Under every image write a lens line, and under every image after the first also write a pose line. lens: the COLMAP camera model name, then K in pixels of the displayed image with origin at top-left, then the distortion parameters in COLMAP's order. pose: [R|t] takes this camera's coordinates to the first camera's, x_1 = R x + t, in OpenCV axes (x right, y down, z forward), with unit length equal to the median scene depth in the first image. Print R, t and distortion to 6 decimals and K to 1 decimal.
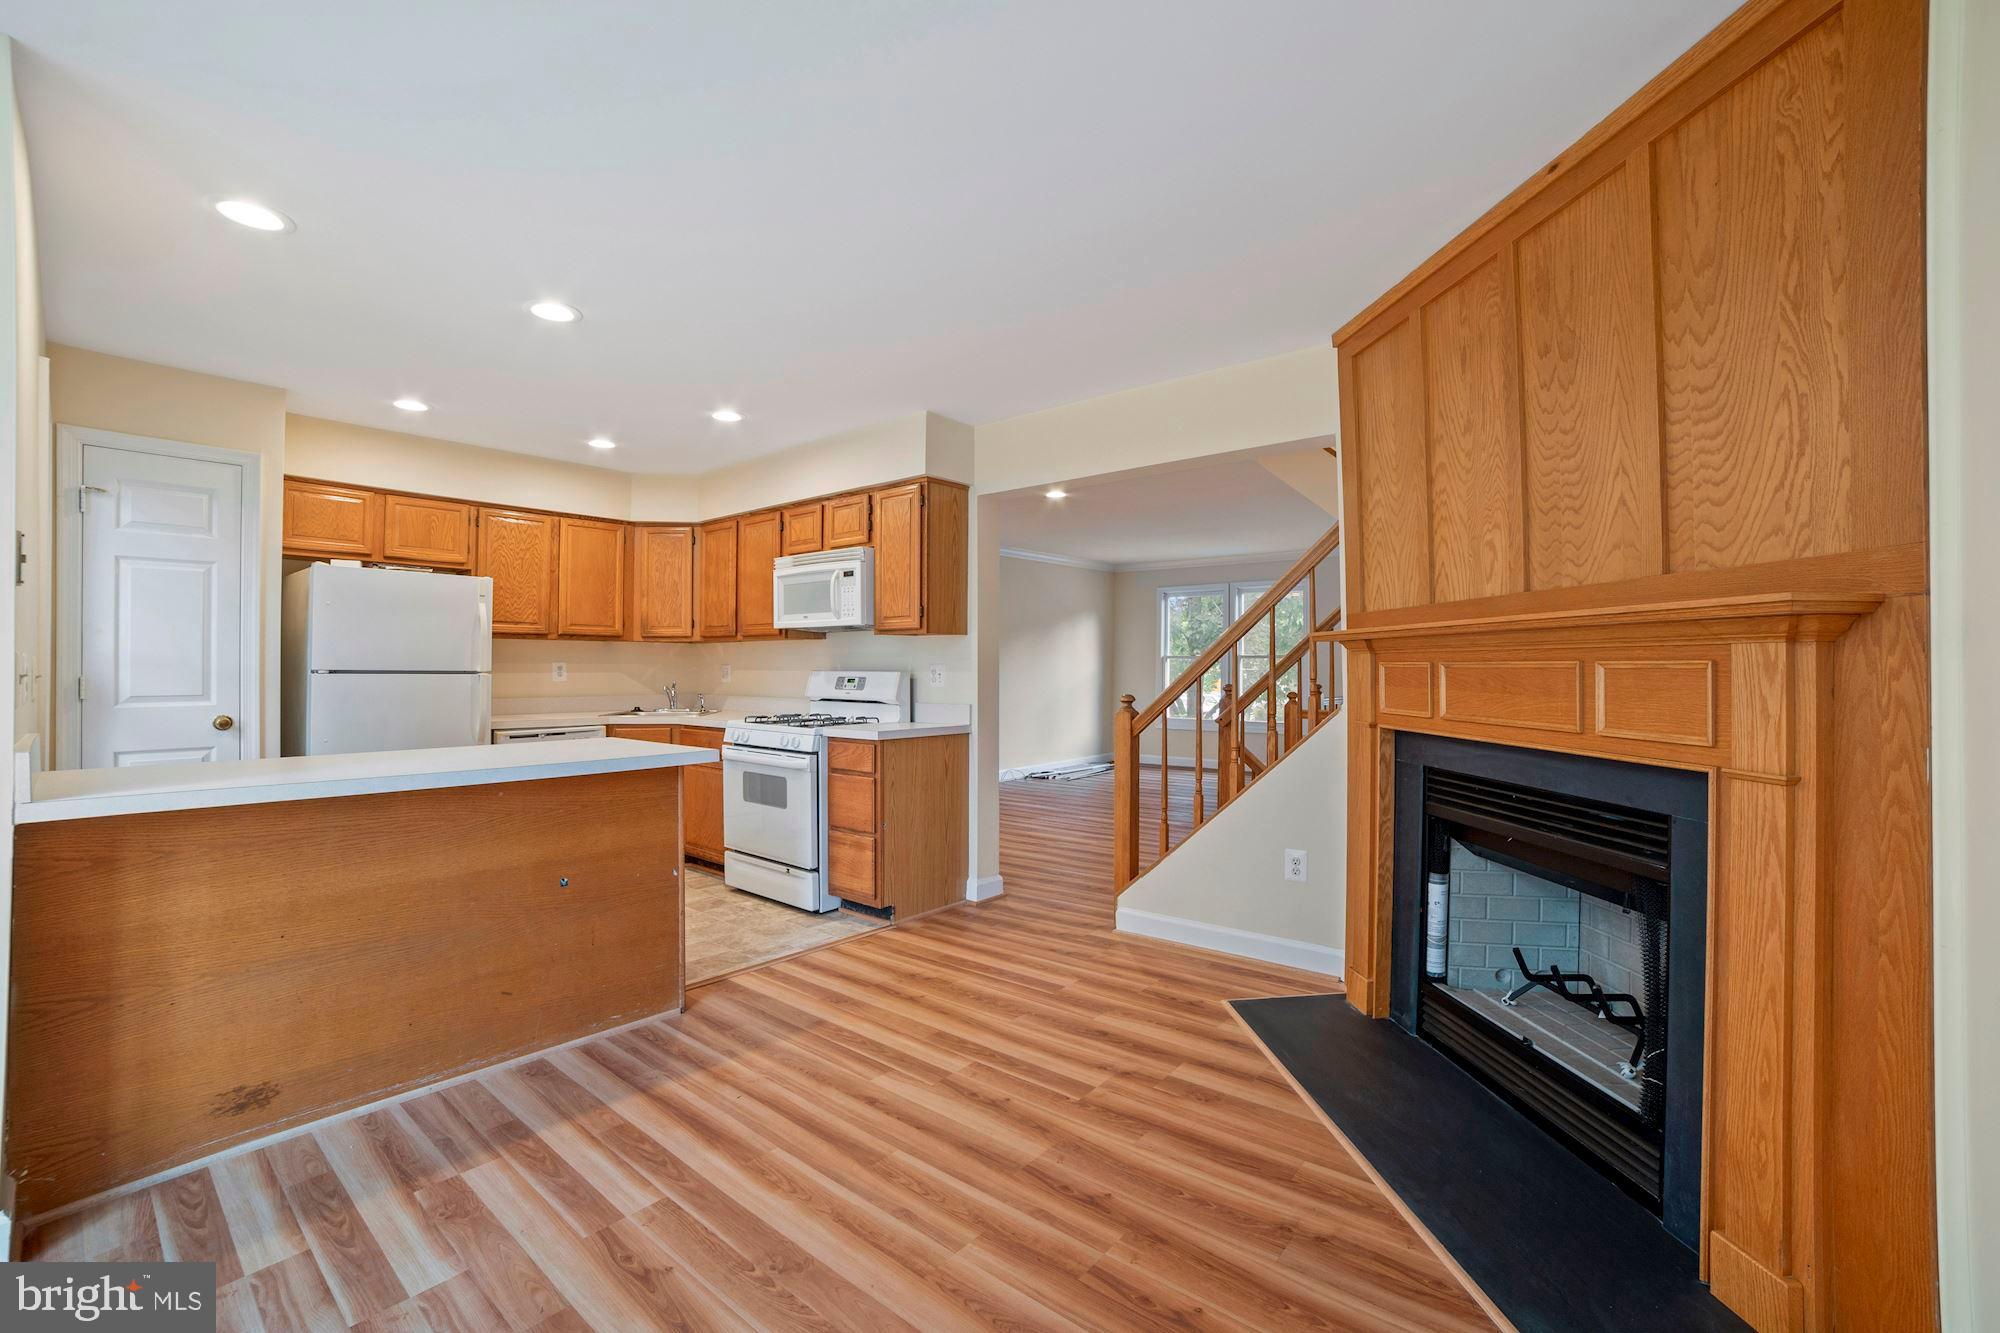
lens RADIAL K [[848.4, 0, 1005.7], [0, 848.4, 658.6], [0, 0, 1]] dist [-0.092866, 0.033362]
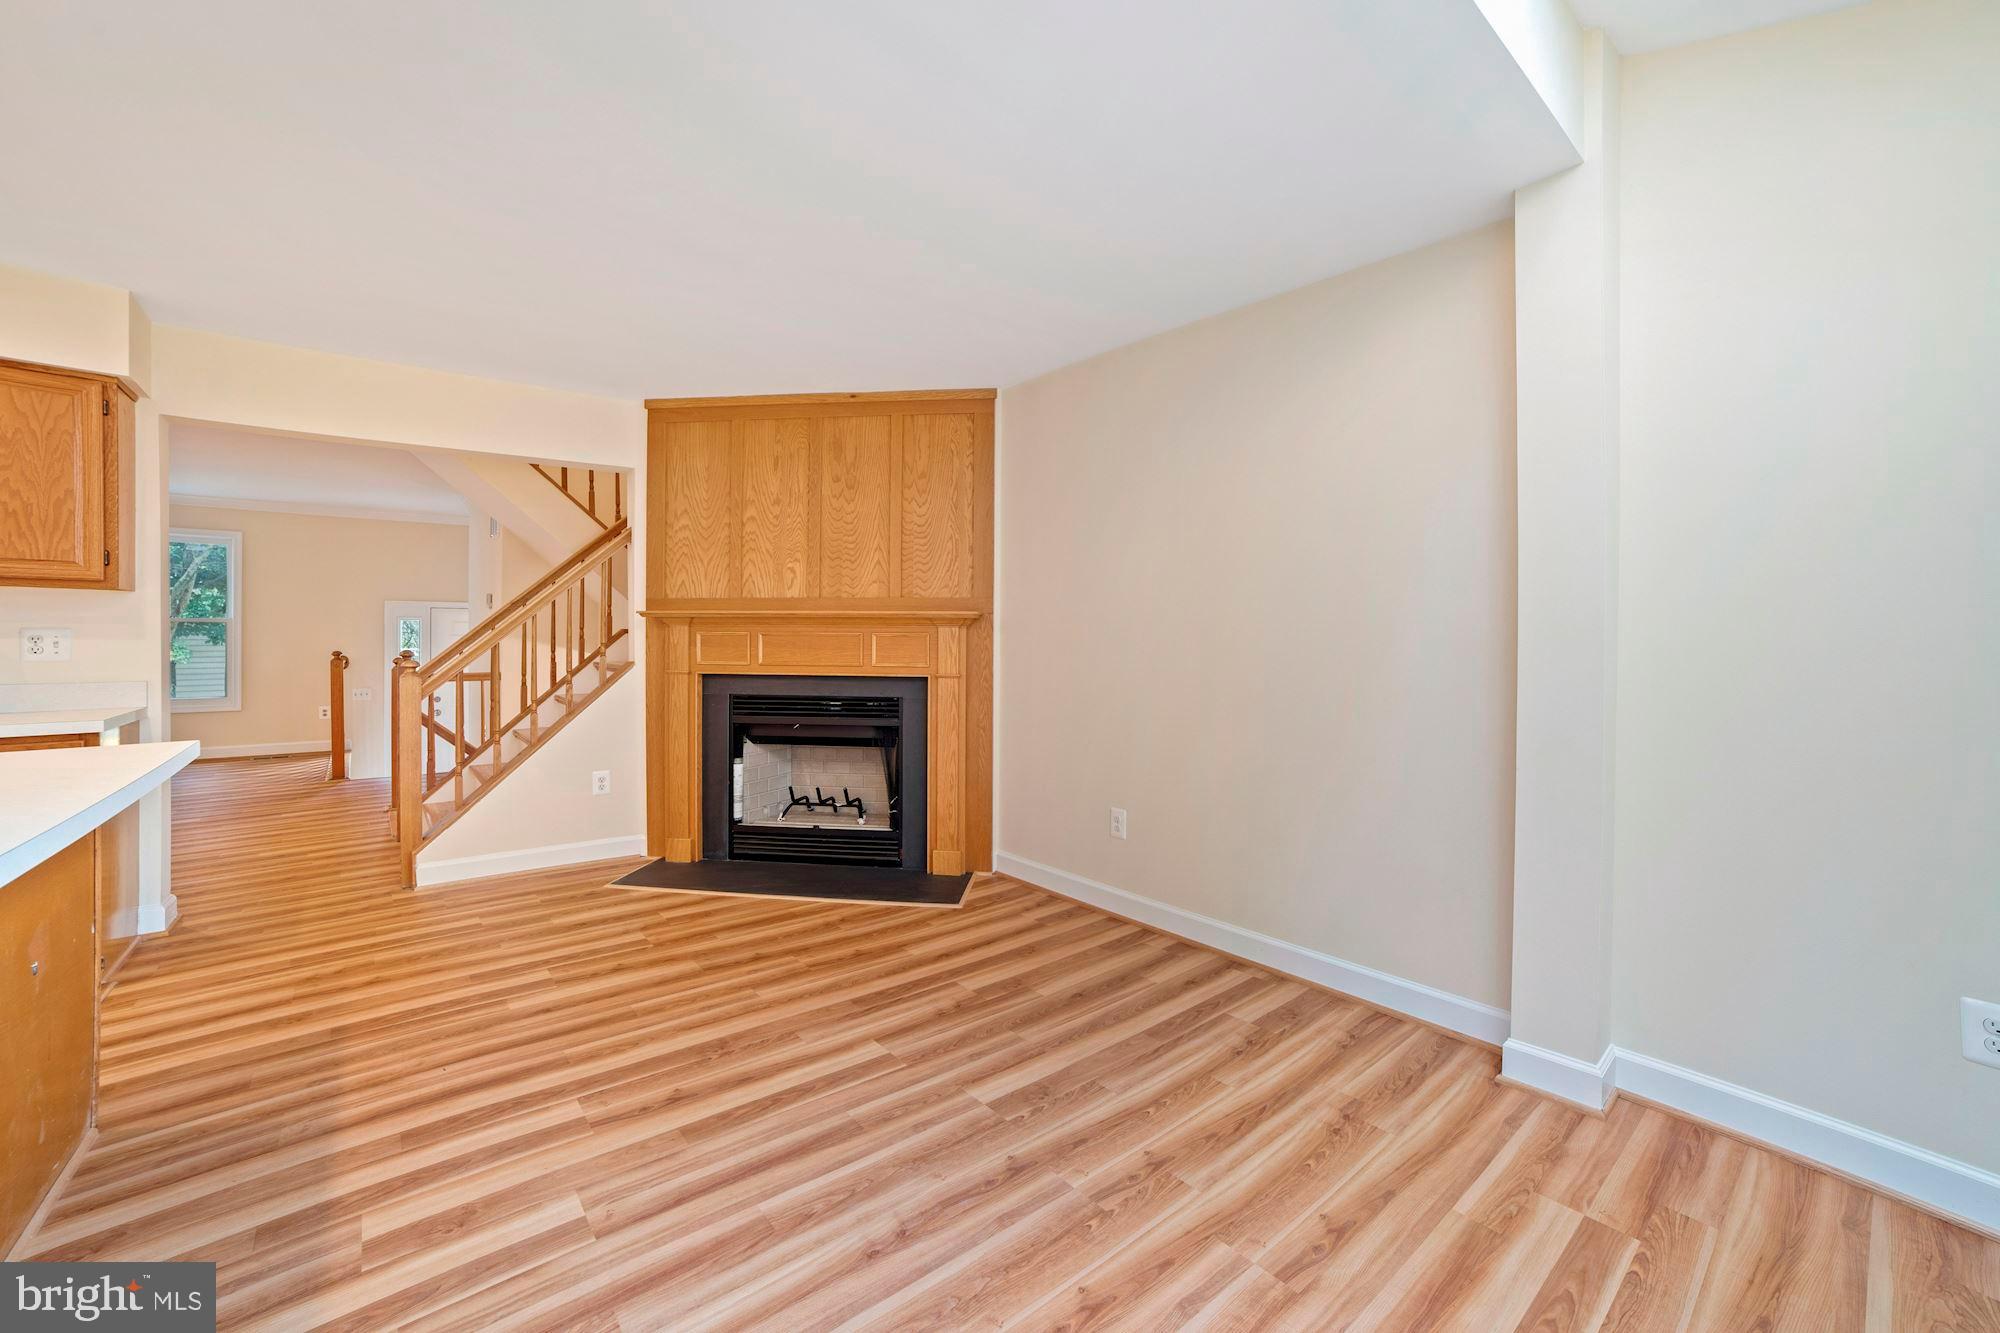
lens RADIAL K [[823.1, 0, 1001.5], [0, 823.1, 636.6], [0, 0, 1]] dist [-0.072728, 0.039458]
pose [[0.204358, -0.000205, 0.978896, -0.639272], [-0.014031, 0.999897, 0.003138, 0.000413], [-0.978796, -0.014377, 0.204334, 0.088410]]
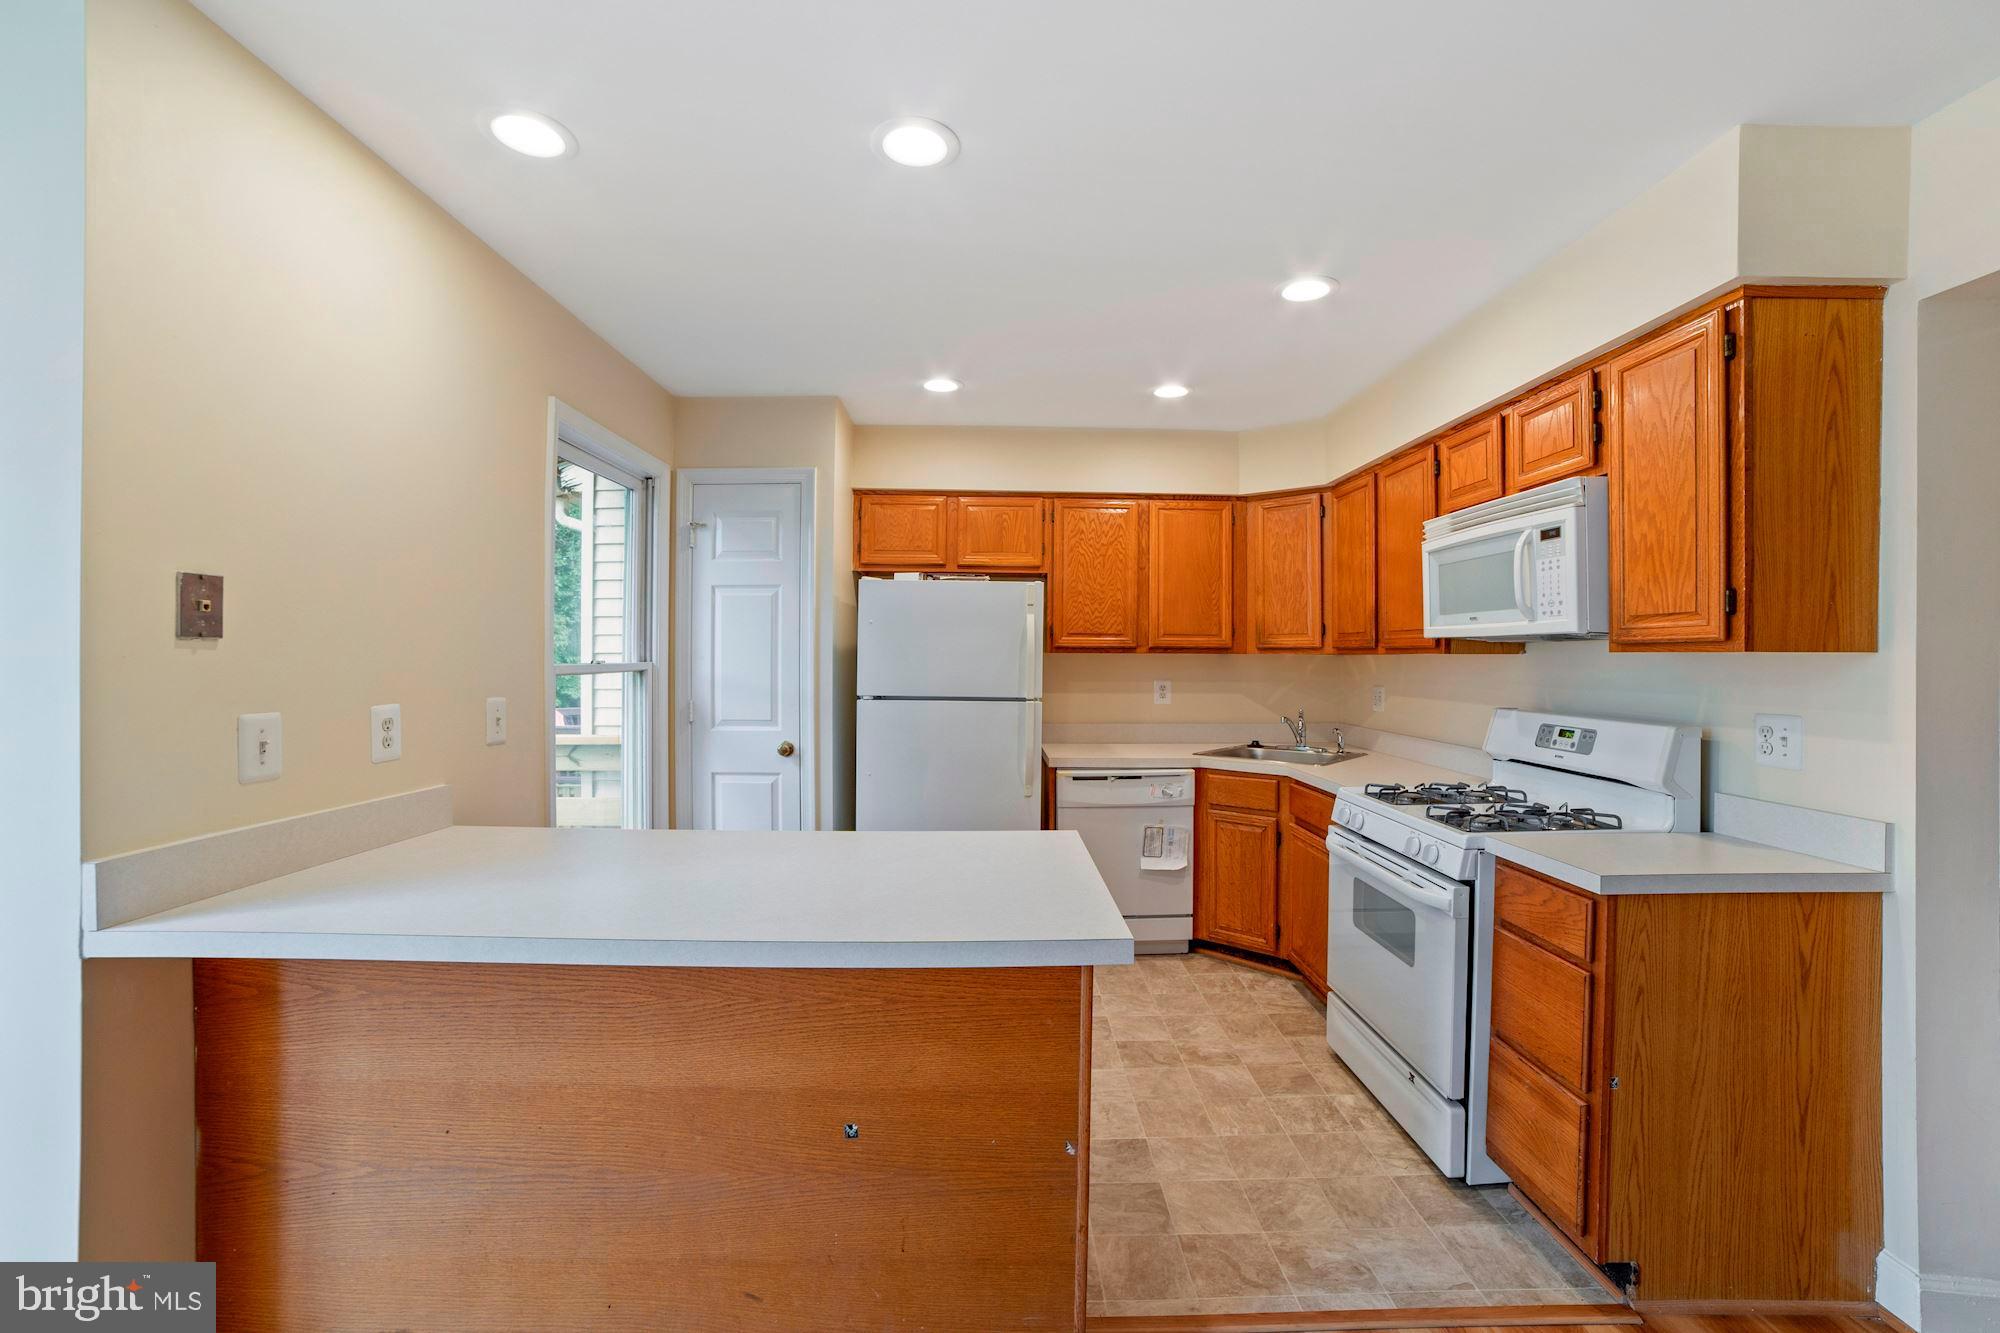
lens RADIAL K [[830.1, 0, 1007.2], [0, 830.1, 656.8], [0, 0, 1]] dist [-0.075714, 0.028386]
pose [[0.658856, 0.002181, -0.752266, -0.037324], [0.003825, 0.999973, 0.006249, -0.031976], [0.752260, -0.006995, 0.658829, 0.460971]]
